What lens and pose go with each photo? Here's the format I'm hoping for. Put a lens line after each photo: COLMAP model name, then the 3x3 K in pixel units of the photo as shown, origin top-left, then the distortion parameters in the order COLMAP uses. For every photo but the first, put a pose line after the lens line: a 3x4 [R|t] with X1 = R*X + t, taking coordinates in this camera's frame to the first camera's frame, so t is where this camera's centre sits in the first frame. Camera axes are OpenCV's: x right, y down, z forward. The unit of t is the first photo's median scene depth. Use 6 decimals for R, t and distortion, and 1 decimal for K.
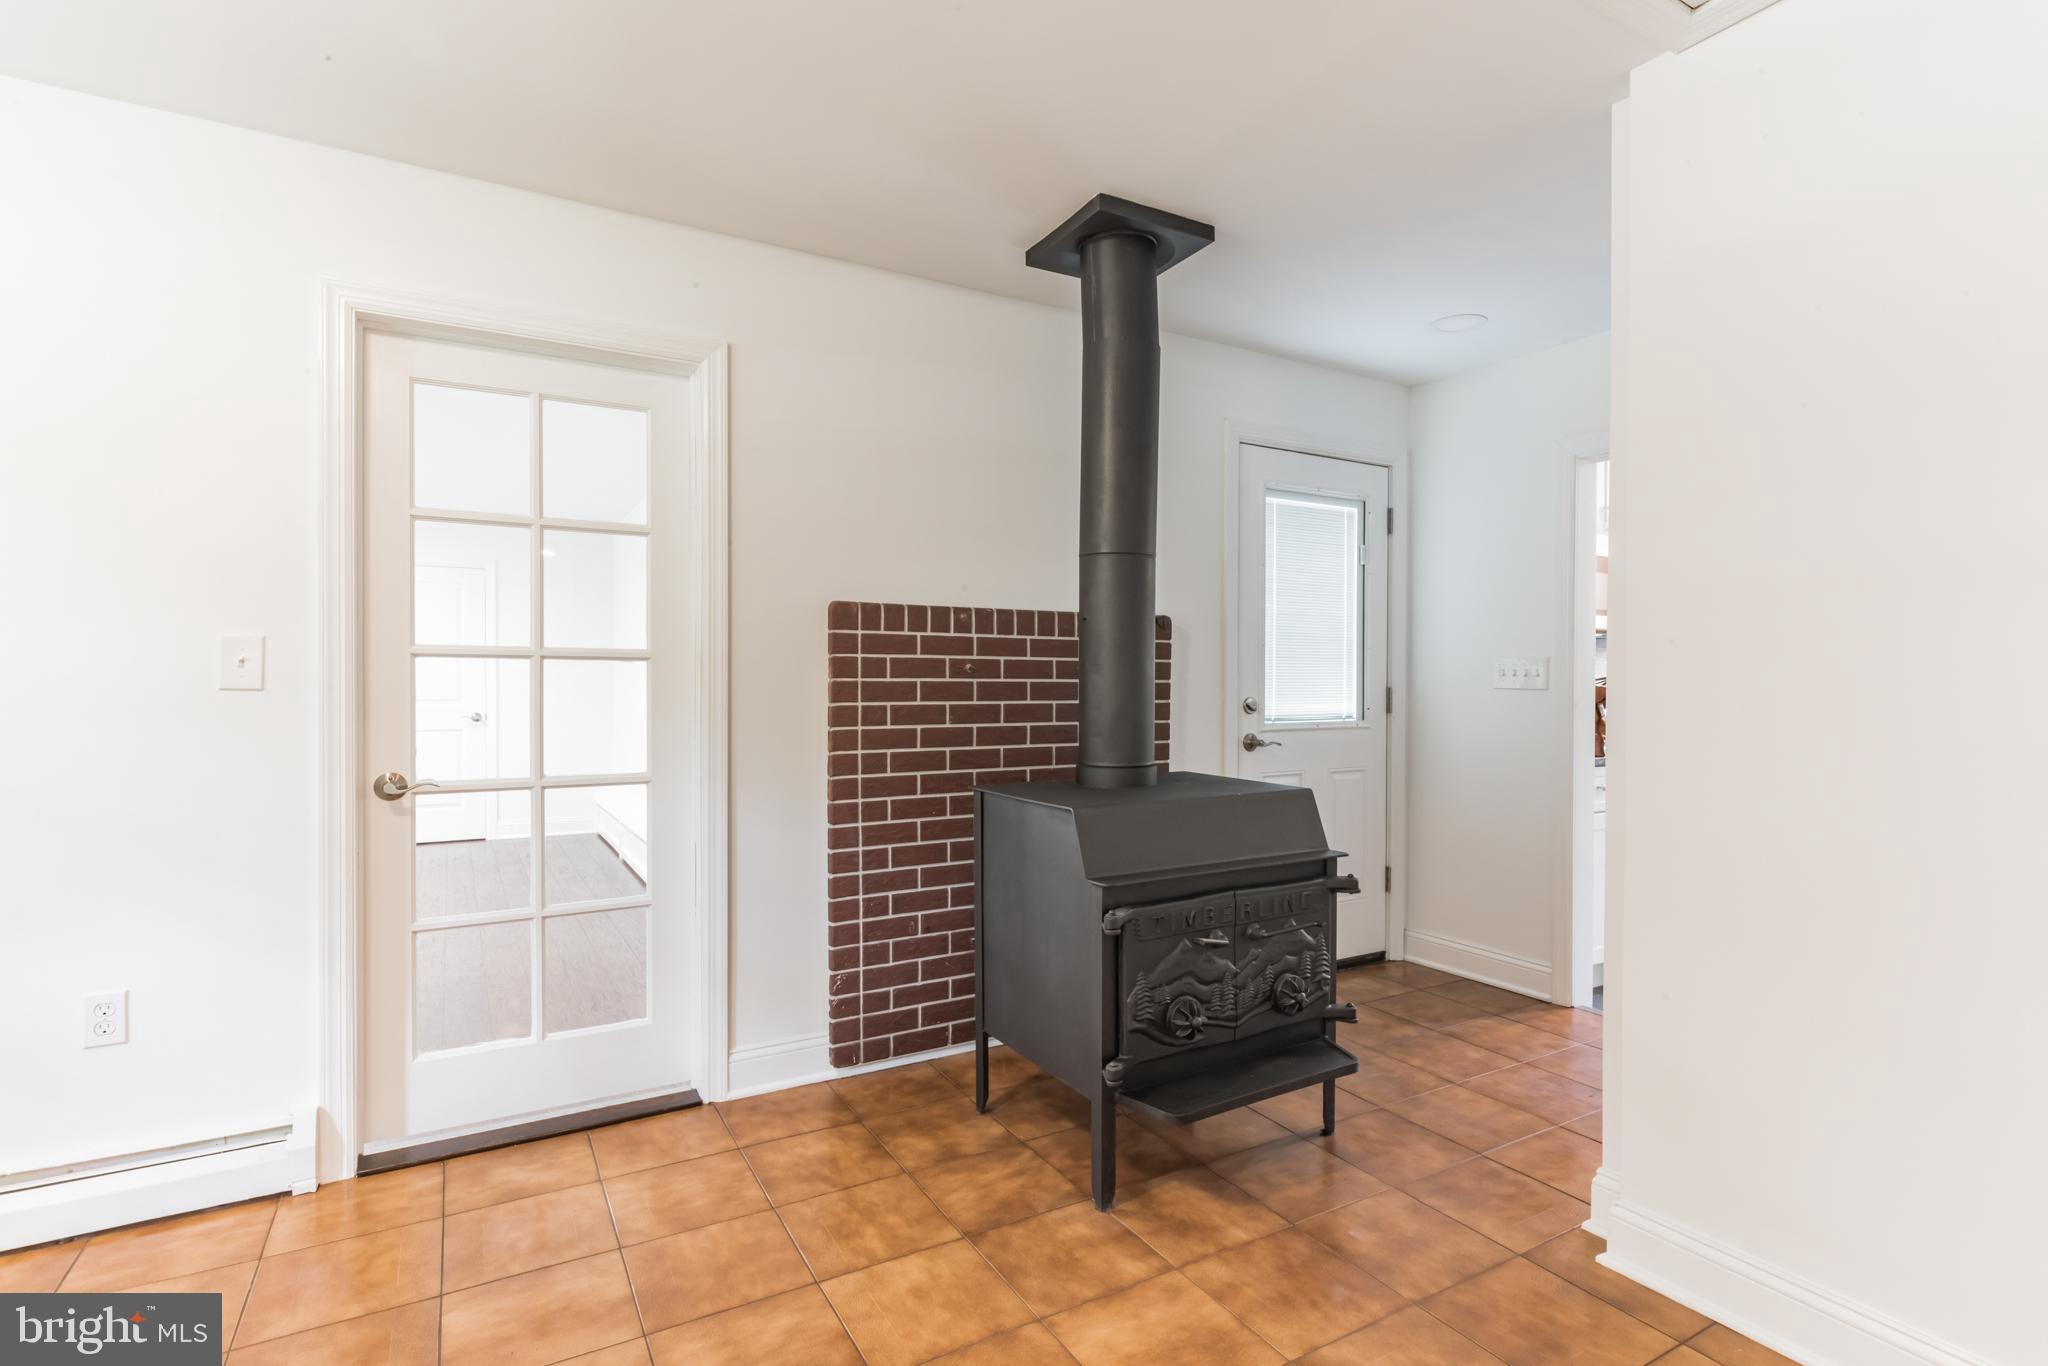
lens RADIAL K [[988.1, 0, 1045.1], [0, 988.1, 689.9], [0, 0, 1]] dist [0.000714, 0.000151]
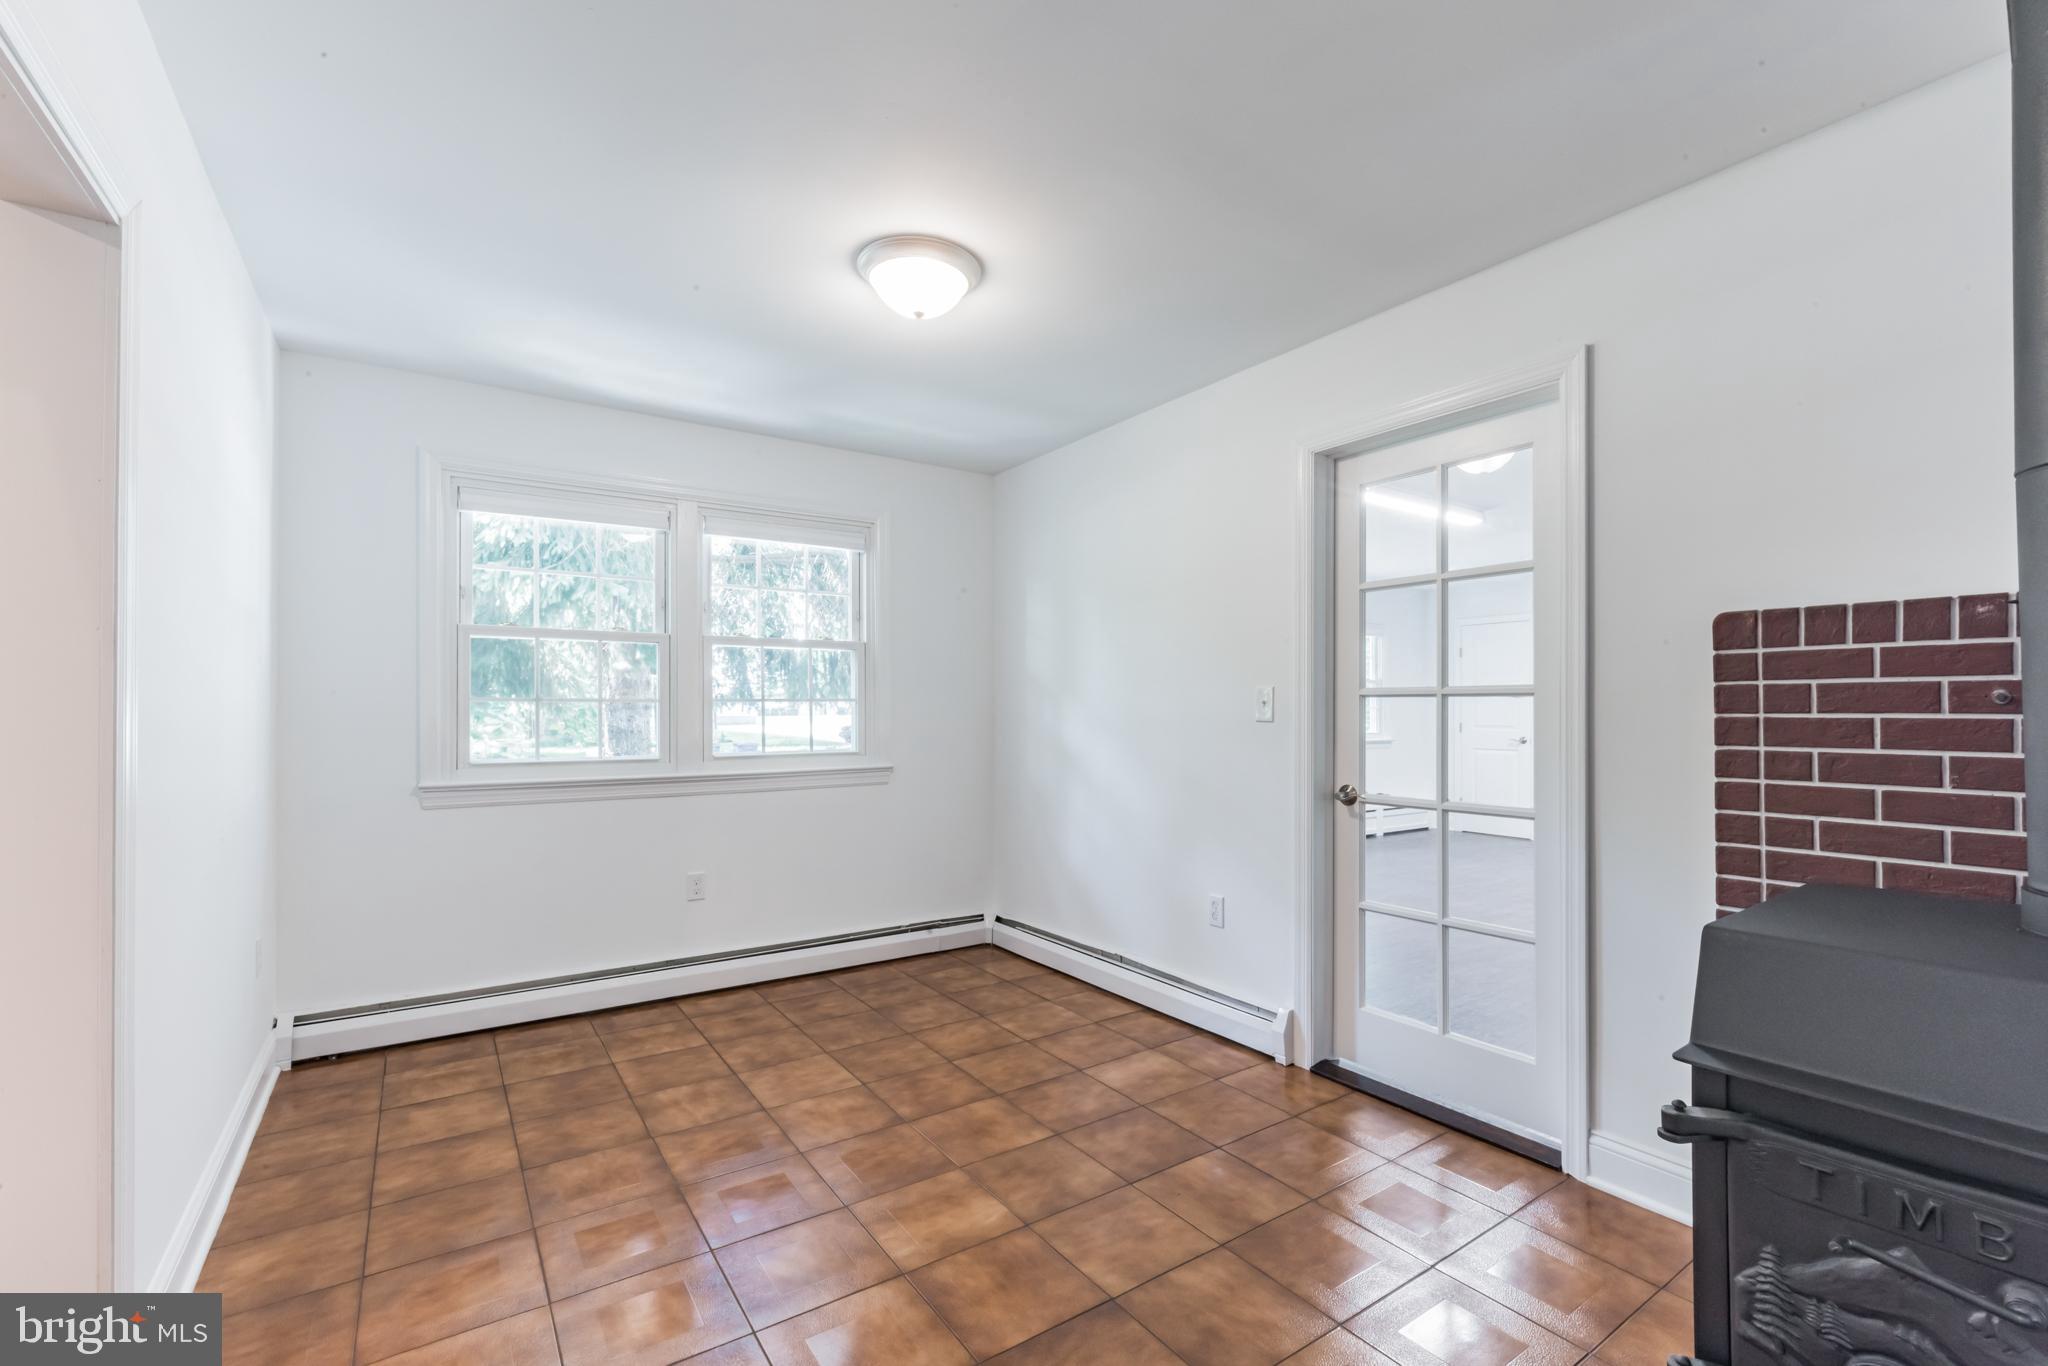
lens RADIAL K [[872.9, 0, 1015.4], [0, 872.9, 695.1], [0, 0, 1]] dist [-0.001868, -0.000157]
pose [[0.070060, -0.020414, -0.997334, 0.441257], [-0.005681, 0.999766, -0.020862, -0.009327], [0.997527, 0.007127, 0.069927, 0.423599]]
